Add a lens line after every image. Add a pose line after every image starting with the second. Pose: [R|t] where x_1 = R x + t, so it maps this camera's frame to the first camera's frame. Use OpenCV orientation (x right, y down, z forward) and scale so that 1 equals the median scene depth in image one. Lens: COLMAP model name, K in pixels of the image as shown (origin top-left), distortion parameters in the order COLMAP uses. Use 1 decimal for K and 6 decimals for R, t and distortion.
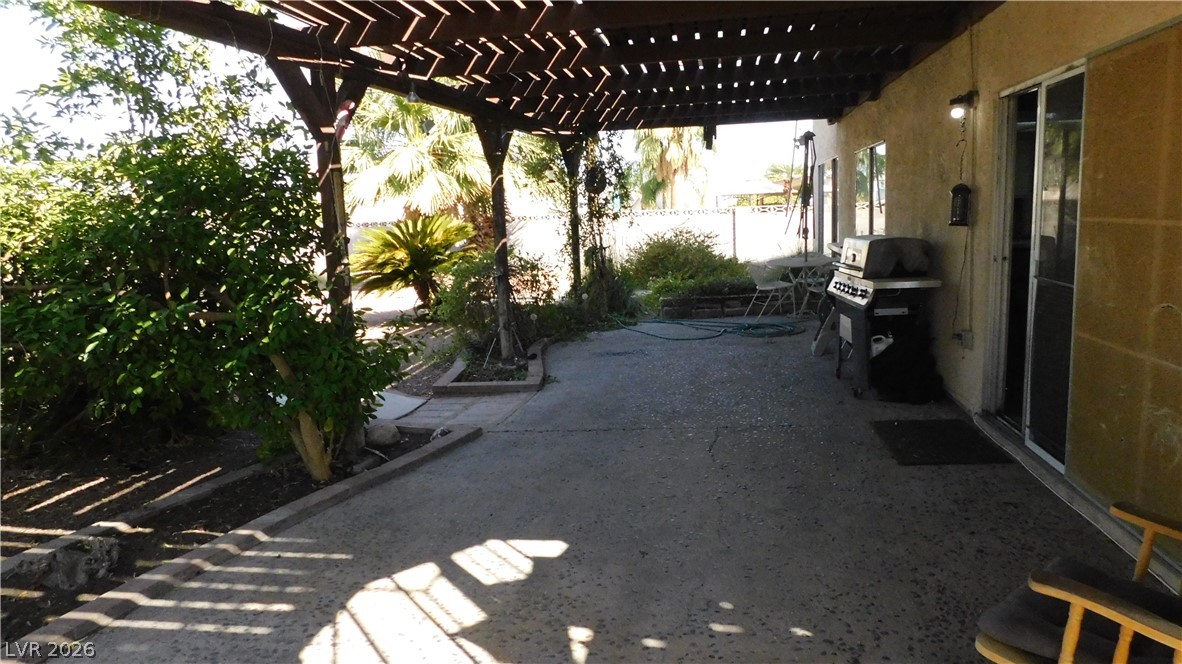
lens RADIAL K [[763.3, 0, 591.0], [0, 763.3, 332.0], [0, 0, 1]] dist [-0.075244, 0.044332]
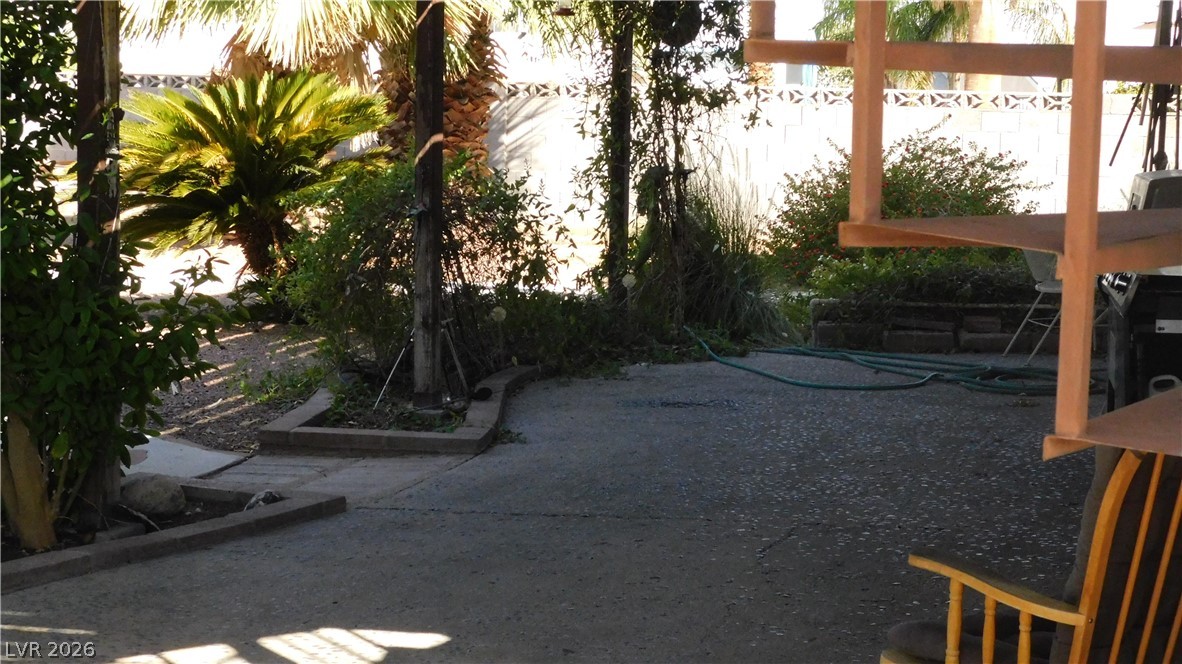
lens RADIAL K [[2267.4, 0, 591.0], [0, 2267.4, 332.0], [0, 0, 1]] dist [-0.000958, -0.142832]
pose [[0.994923, 0.067040, -0.075064, 0.111912], [-0.070282, 0.996667, -0.041410, 0.059382], [0.072037, 0.046475, 0.996319, -0.446934]]
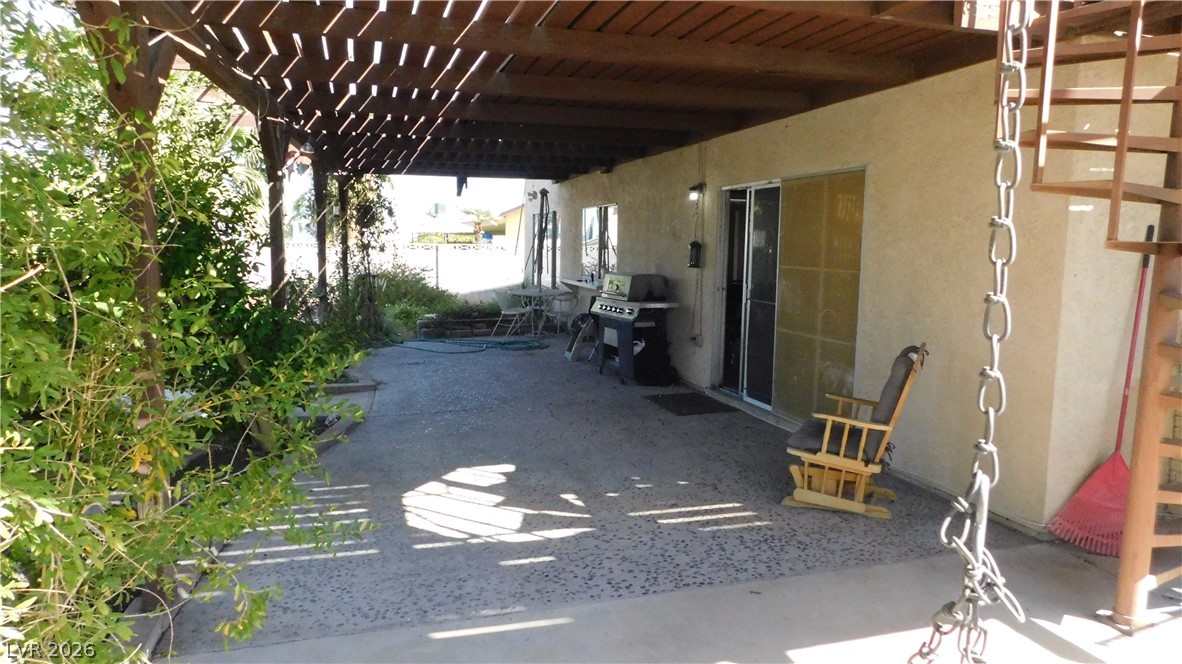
lens RADIAL K [[763.3, 0, 591.0], [0, 763.3, 332.0], [0, 0, 1]] dist [-0.075244, 0.044332]
pose [[0.896214, 0.005719, 0.443585, -0.322085], [0.014988, 0.998956, -0.043160, 0.045695], [-0.443369, 0.045329, 0.895192, -0.252469]]
